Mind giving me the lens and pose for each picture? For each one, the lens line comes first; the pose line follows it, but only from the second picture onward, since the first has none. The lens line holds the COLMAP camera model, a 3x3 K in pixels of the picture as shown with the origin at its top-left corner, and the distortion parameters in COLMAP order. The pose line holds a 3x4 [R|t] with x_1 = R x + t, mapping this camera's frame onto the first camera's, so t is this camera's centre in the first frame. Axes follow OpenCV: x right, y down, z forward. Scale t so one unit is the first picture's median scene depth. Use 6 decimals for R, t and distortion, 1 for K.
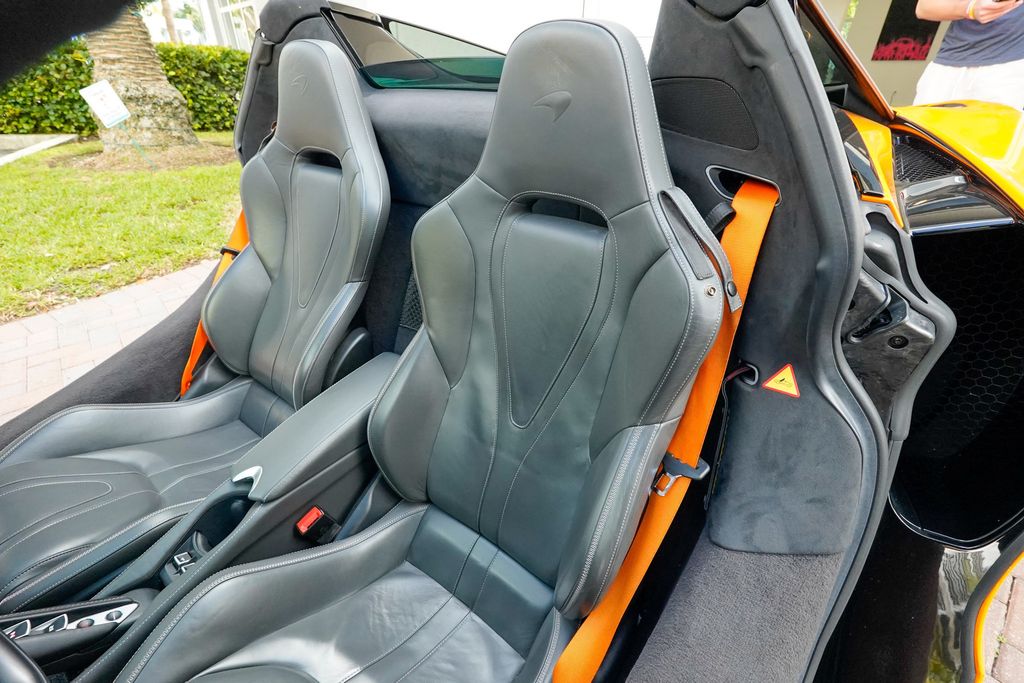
lens RADIAL K [[469.4, 0, 506.3], [0, 469.4, 342.4], [0, 0, 1]] dist [-0.019500, 0.010275]
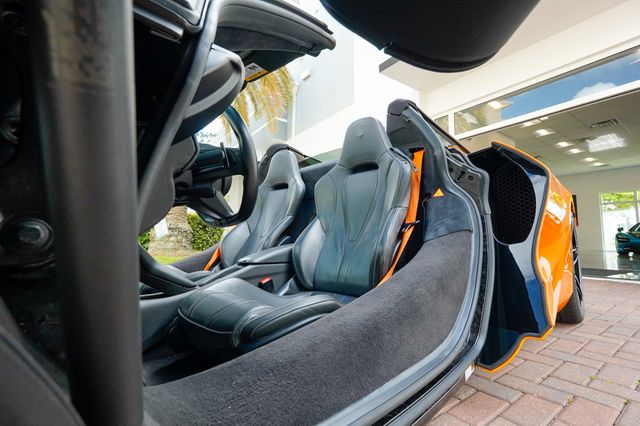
lens RADIAL K [[293.3, 0, 316.4], [0, 293.3, 213.6], [0, 0, 1]] dist [-0.019500, 0.010275]
pose [[0.995107, -0.014810, -0.097691, -0.018377], [-0.045095, 0.811652, -0.582398, 1.288235], [0.087917, 0.583953, 0.807012, -0.520705]]
